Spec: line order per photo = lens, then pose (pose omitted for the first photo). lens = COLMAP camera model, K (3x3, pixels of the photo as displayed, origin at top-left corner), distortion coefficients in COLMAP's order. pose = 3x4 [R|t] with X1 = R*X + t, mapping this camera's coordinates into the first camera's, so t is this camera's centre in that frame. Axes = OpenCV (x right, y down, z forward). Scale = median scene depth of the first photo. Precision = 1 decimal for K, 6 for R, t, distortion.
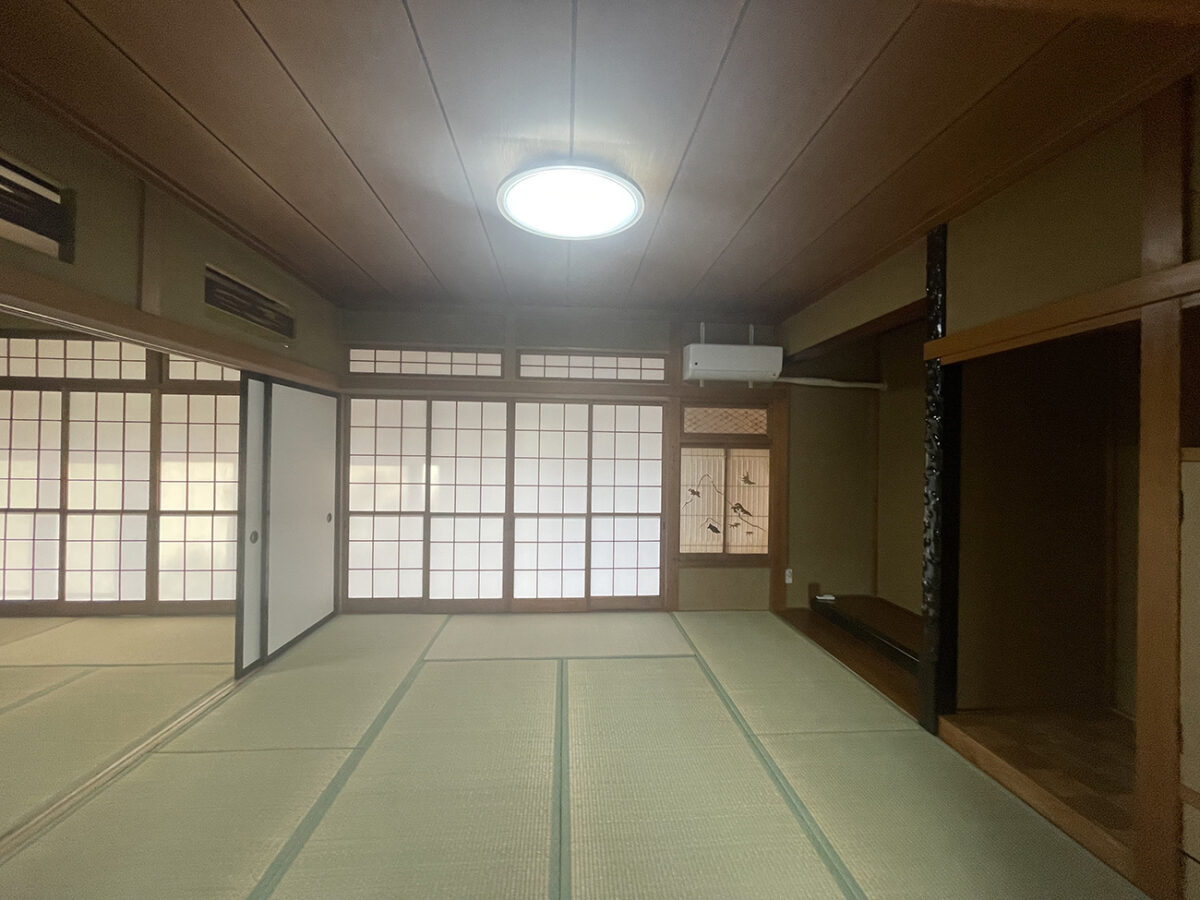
lens RADIAL K [[485.7, 0, 604.2], [0, 485.7, 455.5], [0, 0, 1]] dist [-0.001391, -0.000515]
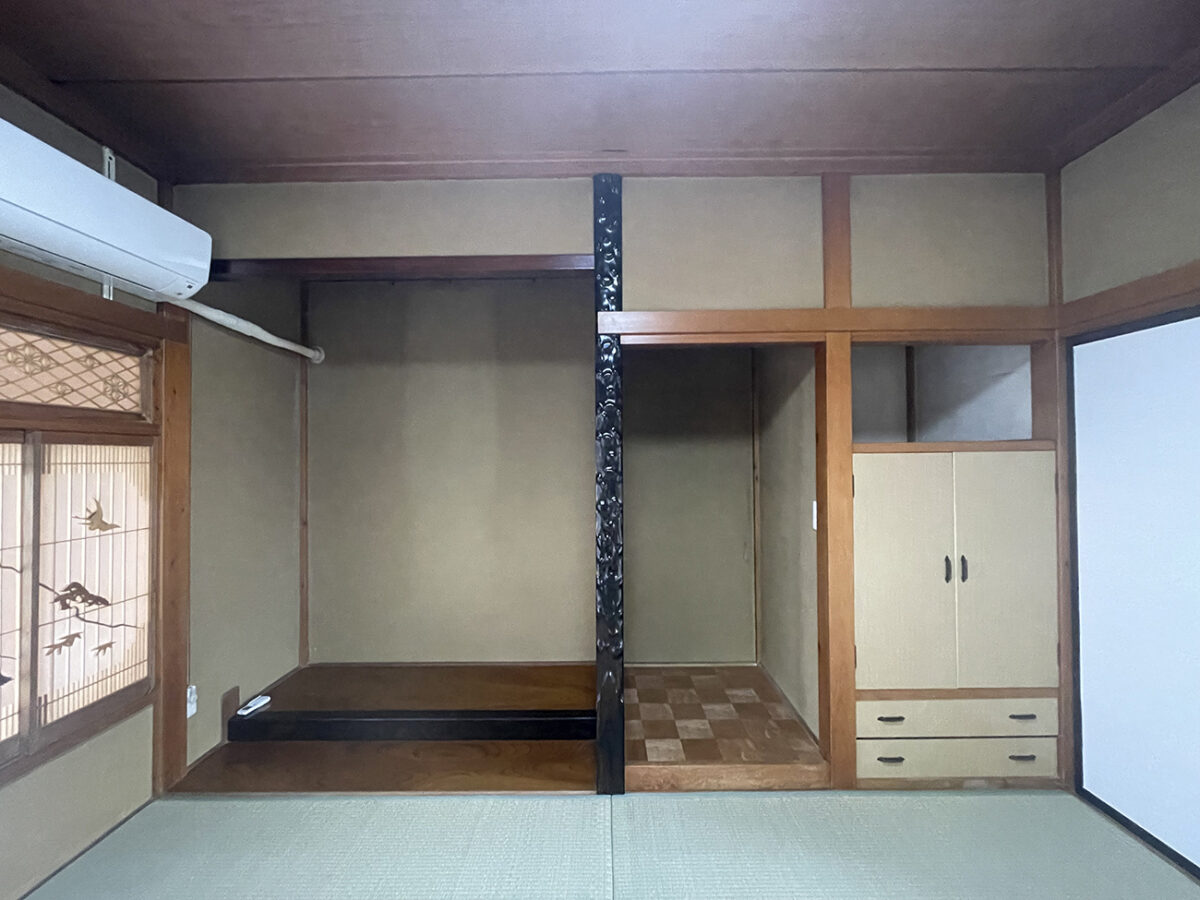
lens RADIAL K [[485.7, 0, 600.0], [0, 485.7, 449.9], [0, 0, 1]] dist [-0.001391, -0.000515]
pose [[0.085619, -0.005528, 0.996313, -0.078718], [0.015673, 0.999868, 0.004201, -0.004836], [-0.996205, 0.015256, 0.085695, 0.545668]]
